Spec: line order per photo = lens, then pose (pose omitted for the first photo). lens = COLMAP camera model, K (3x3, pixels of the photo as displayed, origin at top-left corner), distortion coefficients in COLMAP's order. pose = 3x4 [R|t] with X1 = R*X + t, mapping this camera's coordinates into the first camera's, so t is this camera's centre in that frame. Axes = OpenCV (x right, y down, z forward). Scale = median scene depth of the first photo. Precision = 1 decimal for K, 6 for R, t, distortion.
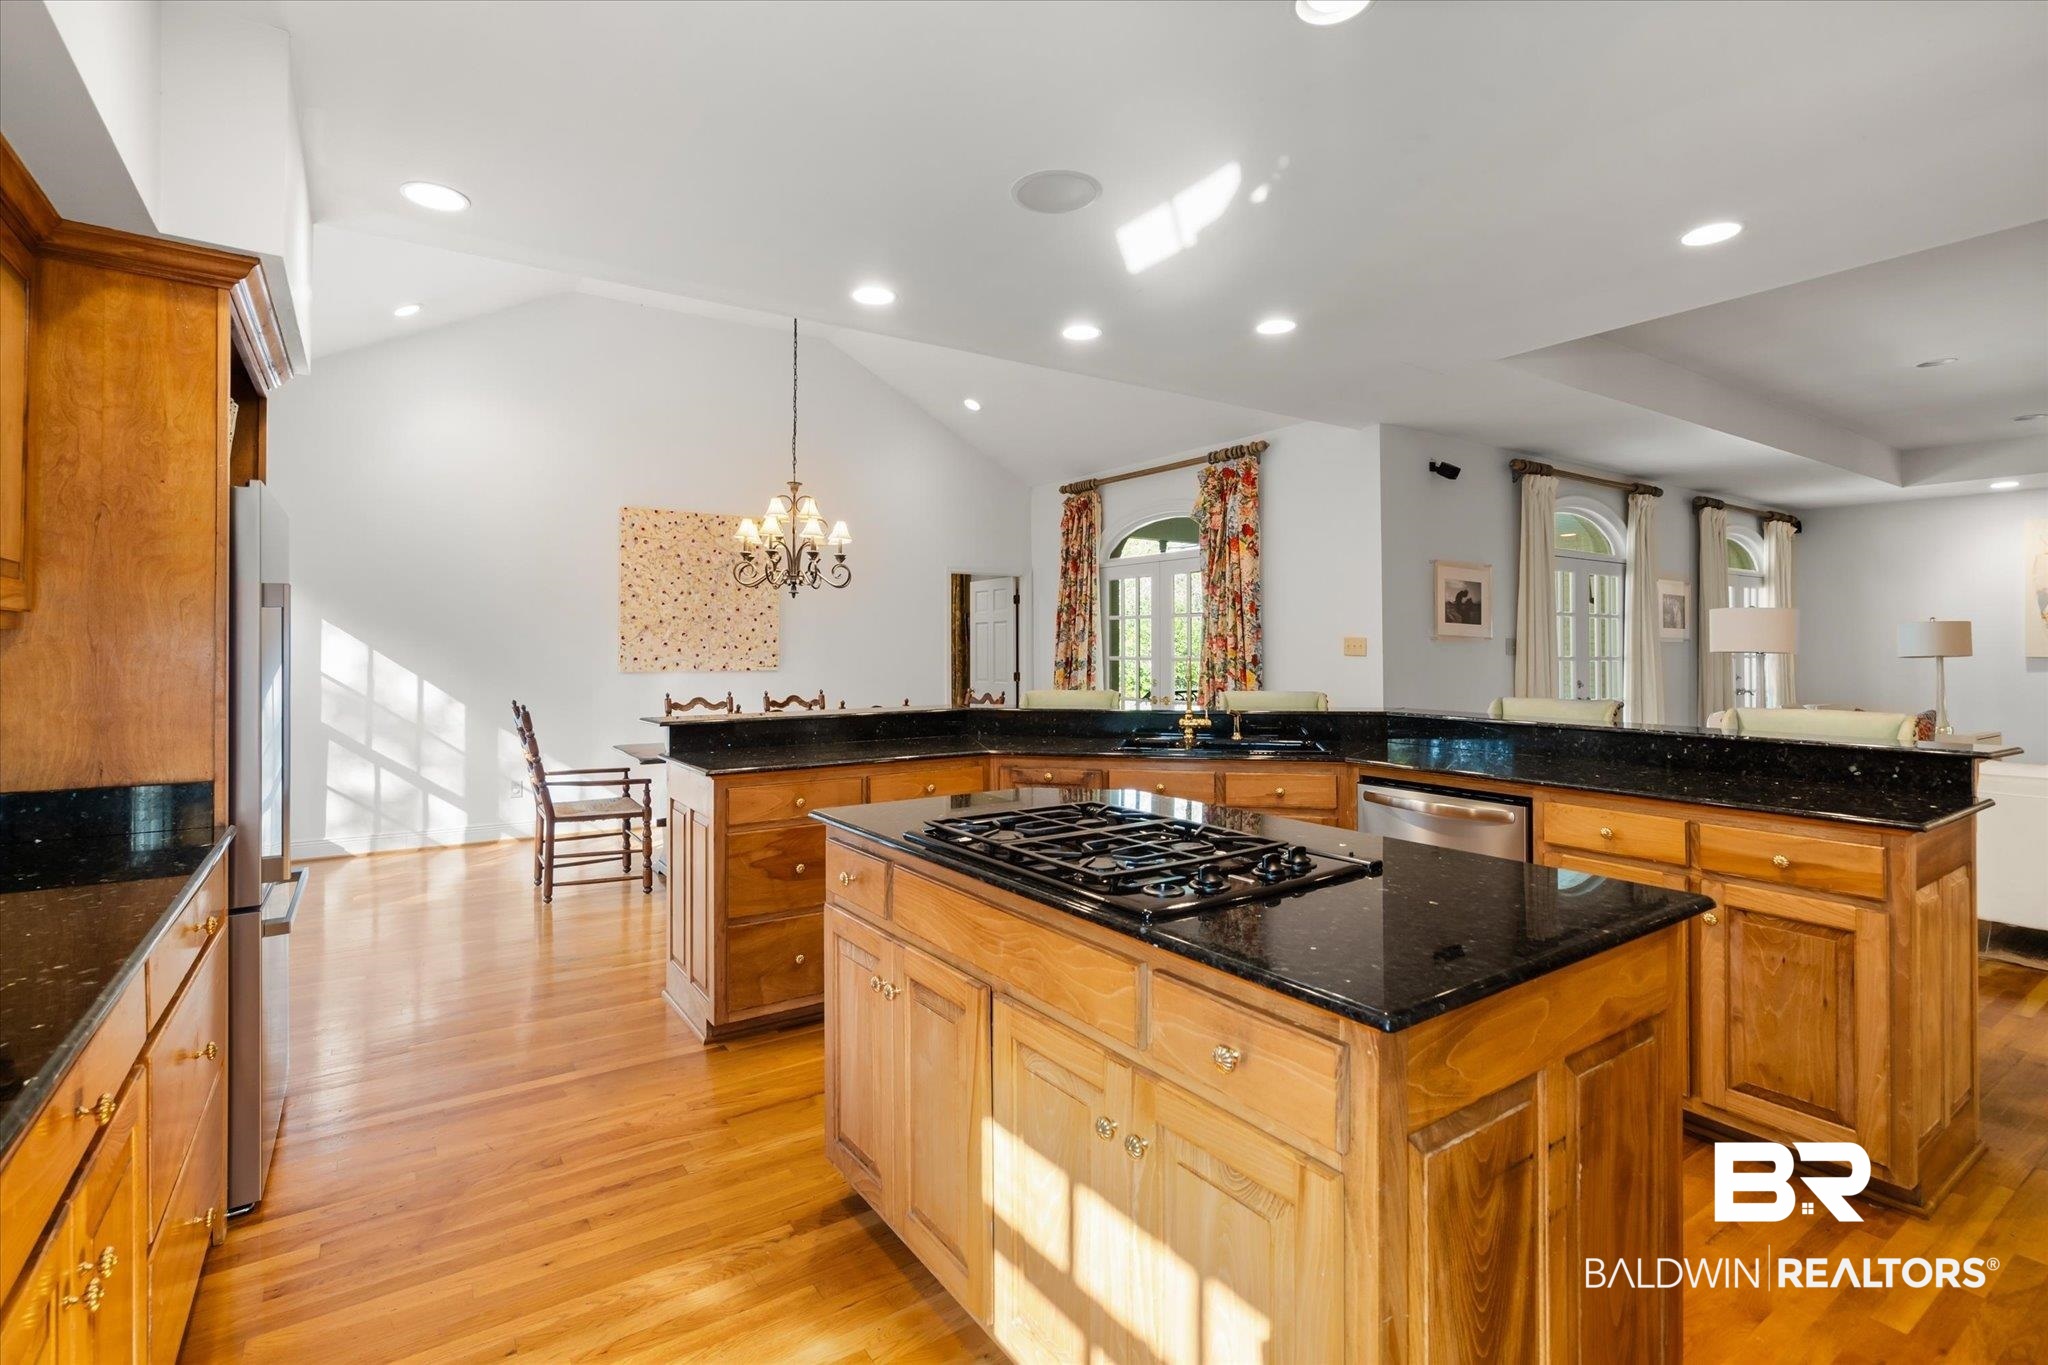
lens RADIAL K [[942.4, 0, 1003.2], [0, 942.4, 641.2], [0, 0, 1]] dist [-0.001950, 0.000992]
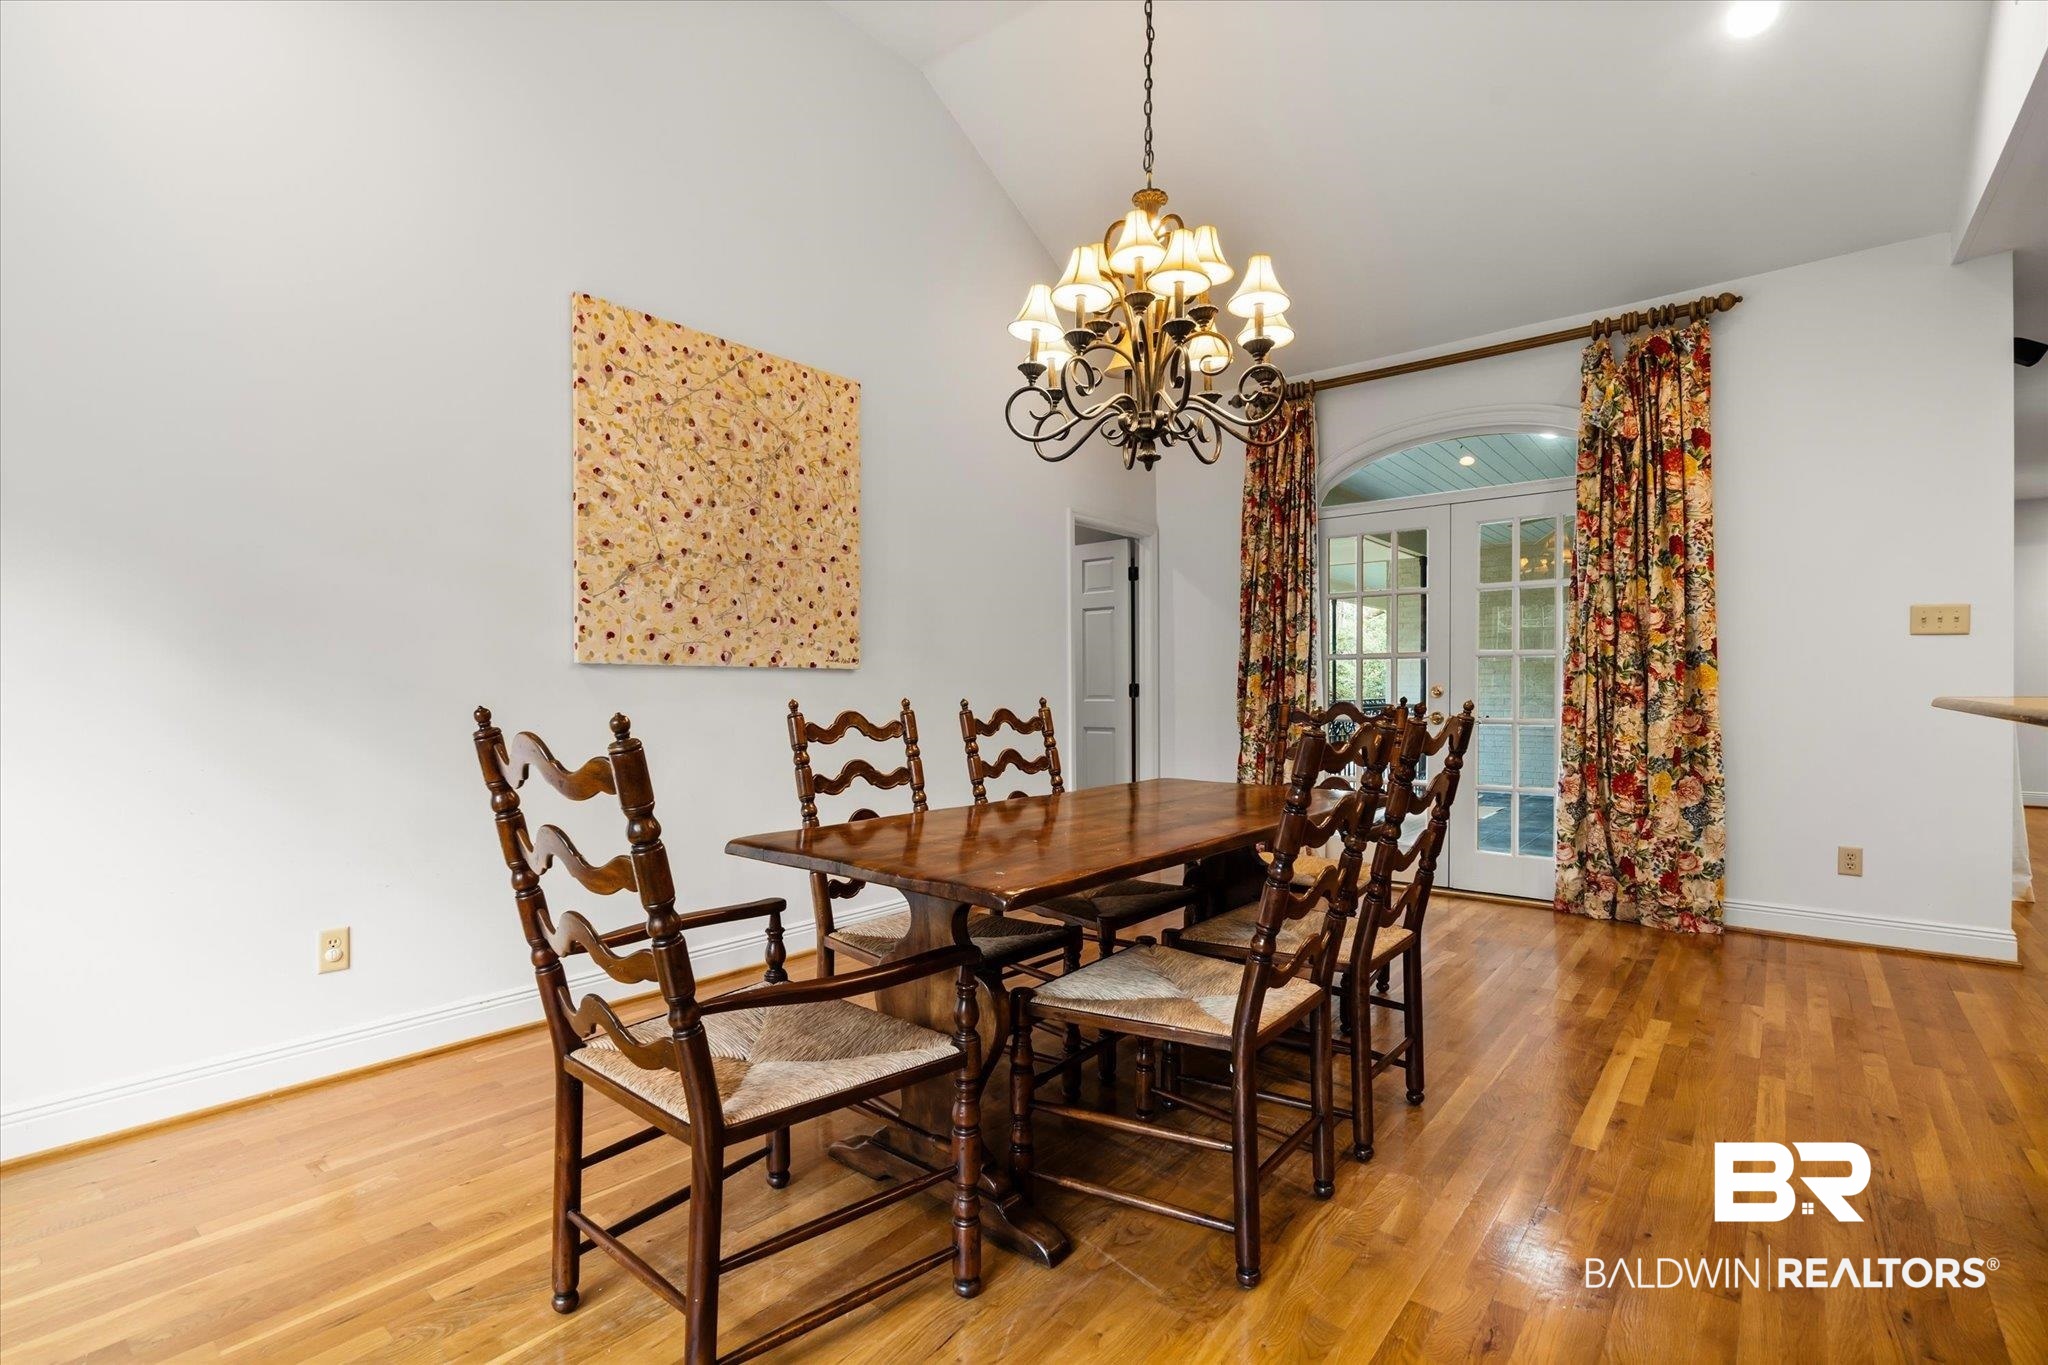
lens RADIAL K [[942.4, 0, 1016.2], [0, 942.4, 685.2], [0, 0, 1]] dist [-0.001950, 0.000992]
pose [[0.955773, -0.000806, 0.294105, -0.329734], [-0.000552, 0.999990, 0.004531, 0.039737], [-0.294105, -0.004493, 0.955762, 0.501759]]
